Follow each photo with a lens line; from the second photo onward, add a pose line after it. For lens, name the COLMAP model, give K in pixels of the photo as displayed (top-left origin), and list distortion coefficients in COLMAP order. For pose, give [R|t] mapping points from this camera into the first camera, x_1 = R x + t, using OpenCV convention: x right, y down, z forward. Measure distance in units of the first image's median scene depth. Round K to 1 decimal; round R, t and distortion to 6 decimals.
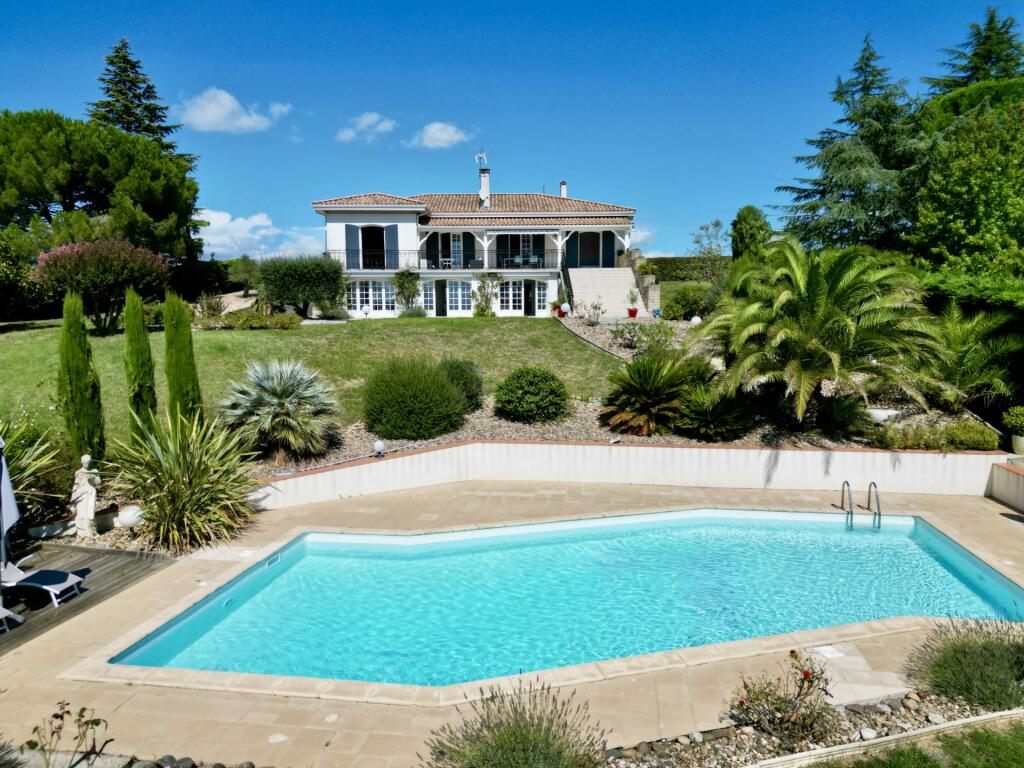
lens RADIAL K [[717.1, 0, 512.0], [0, 717.1, 384.0], [0, 0, 1]] dist [0.159181, -0.108029]
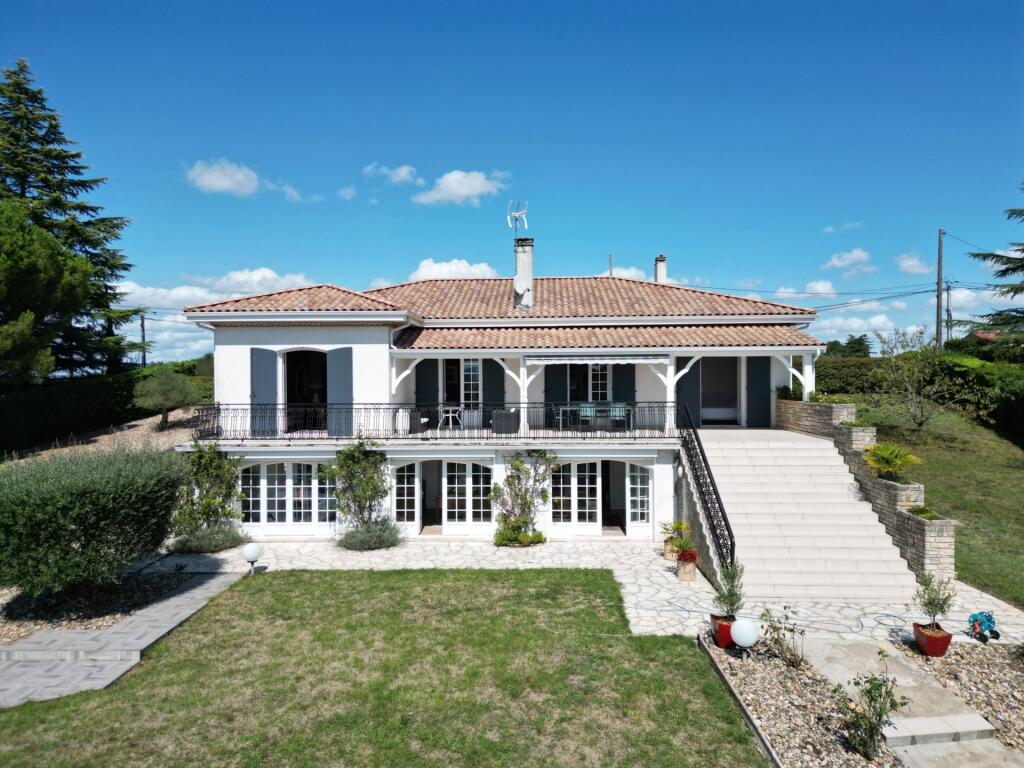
lens RADIAL K [[731.4, 0, 512.0], [0, 731.4, 384.0], [0, 0, 1]] dist [0.112225, -0.002191]
pose [[0.998144, 0.004043, -0.060764, -0.013397], [-0.008684, 0.997046, -0.076311, -0.155225], [0.060276, 0.076697, 0.995231, 0.490195]]
